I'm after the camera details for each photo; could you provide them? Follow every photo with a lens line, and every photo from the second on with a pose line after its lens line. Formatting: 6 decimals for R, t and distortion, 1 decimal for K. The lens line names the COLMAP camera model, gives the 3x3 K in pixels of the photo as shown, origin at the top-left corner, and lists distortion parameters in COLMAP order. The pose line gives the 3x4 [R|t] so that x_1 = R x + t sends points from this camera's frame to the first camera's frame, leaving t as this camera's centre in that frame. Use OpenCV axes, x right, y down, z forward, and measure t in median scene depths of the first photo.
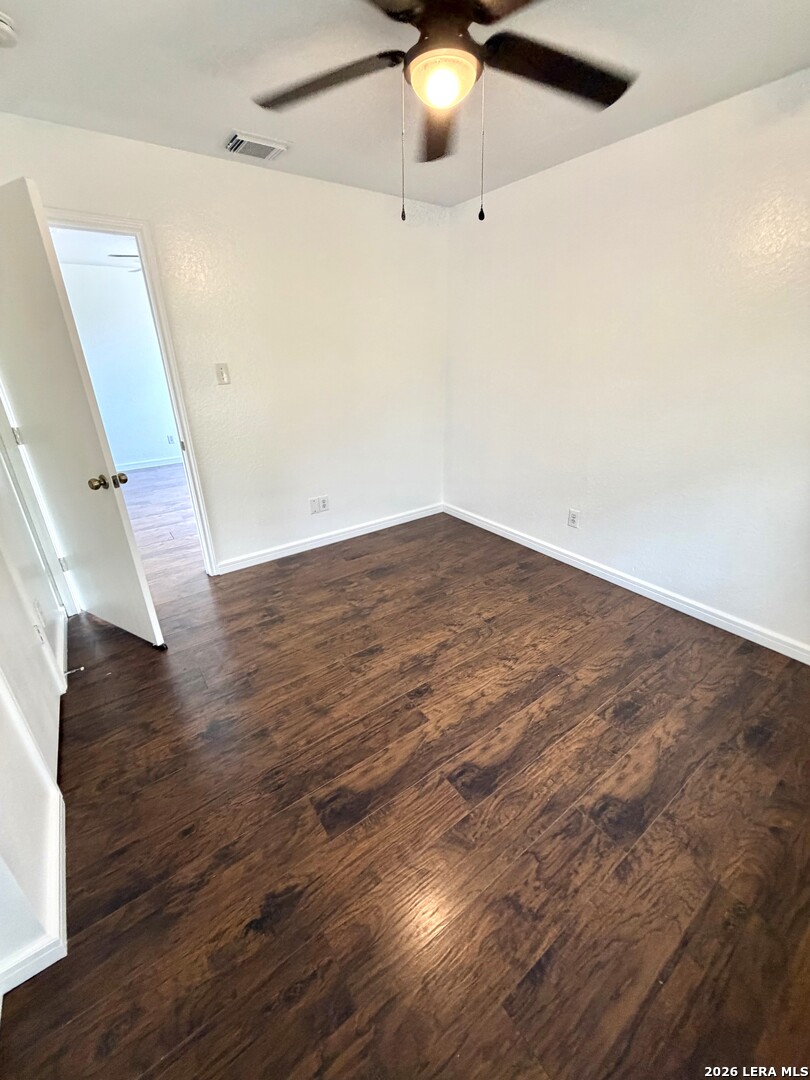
lens RADIAL K [[430.9, 0, 404.3], [0, 430.9, 536.2], [0, 0, 1]] dist [0.000870, 0.000047]
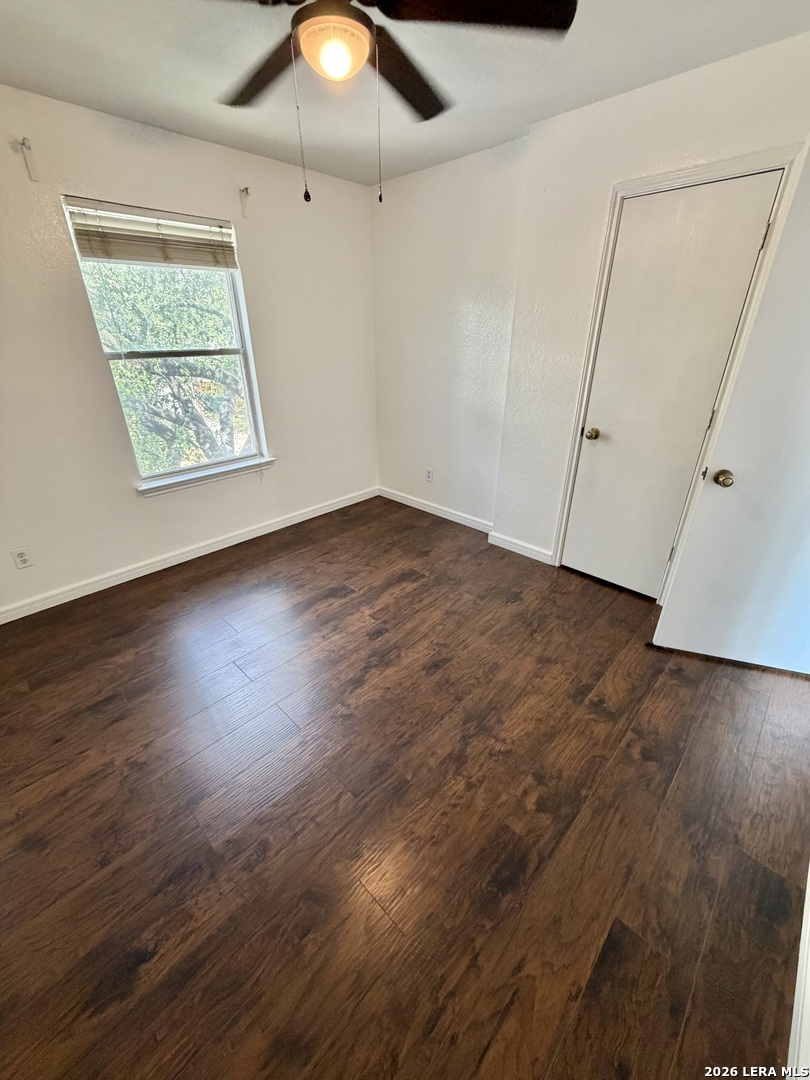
lens RADIAL K [[430.9, 0, 404.3], [0, 430.9, 536.2], [0, 0, 1]] dist [0.000870, 0.000047]
pose [[-0.984264, 0.093451, -0.149971, 0.104826], [-0.052562, 0.655457, 0.753401, -0.625995], [0.168706, 0.749429, -0.640231, 1.412016]]
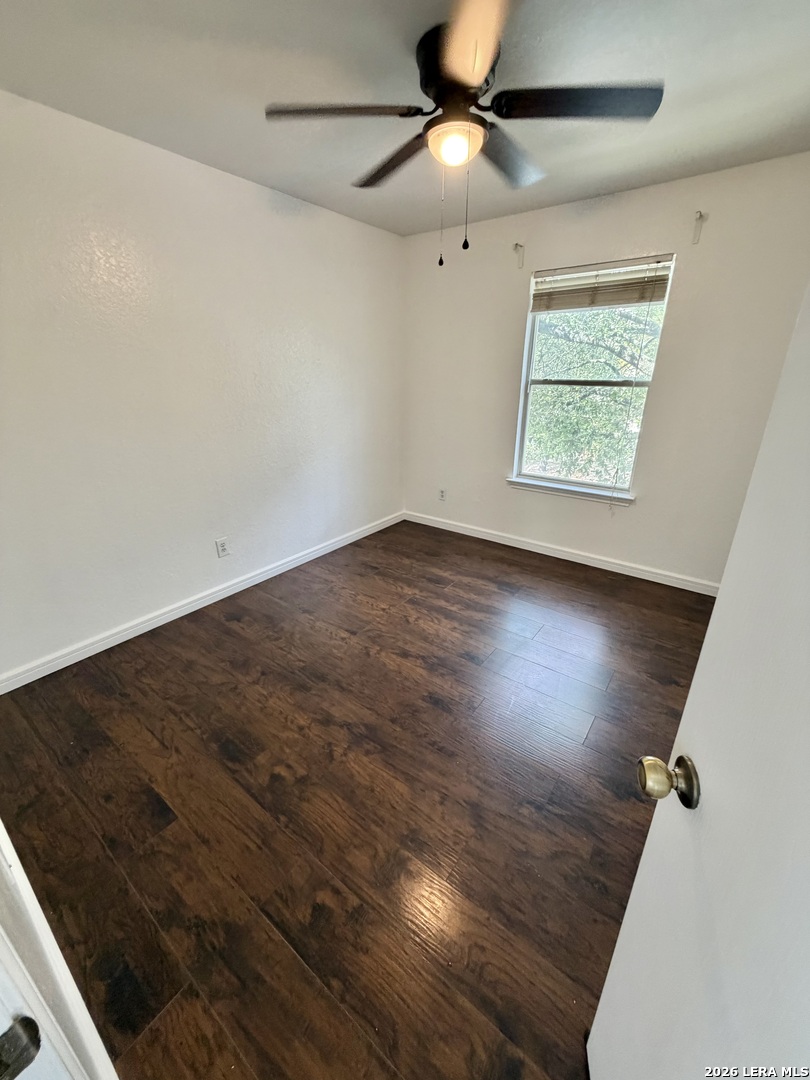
lens RADIAL K [[430.9, 0, 404.3], [0, 430.9, 536.2], [0, 0, 1]] dist [0.000870, 0.000047]
pose [[-0.294637, -0.336618, 0.894358, -0.756651], [0.384602, 0.814988, 0.433448, -0.431718], [-0.874797, 0.471681, -0.110662, 1.024233]]
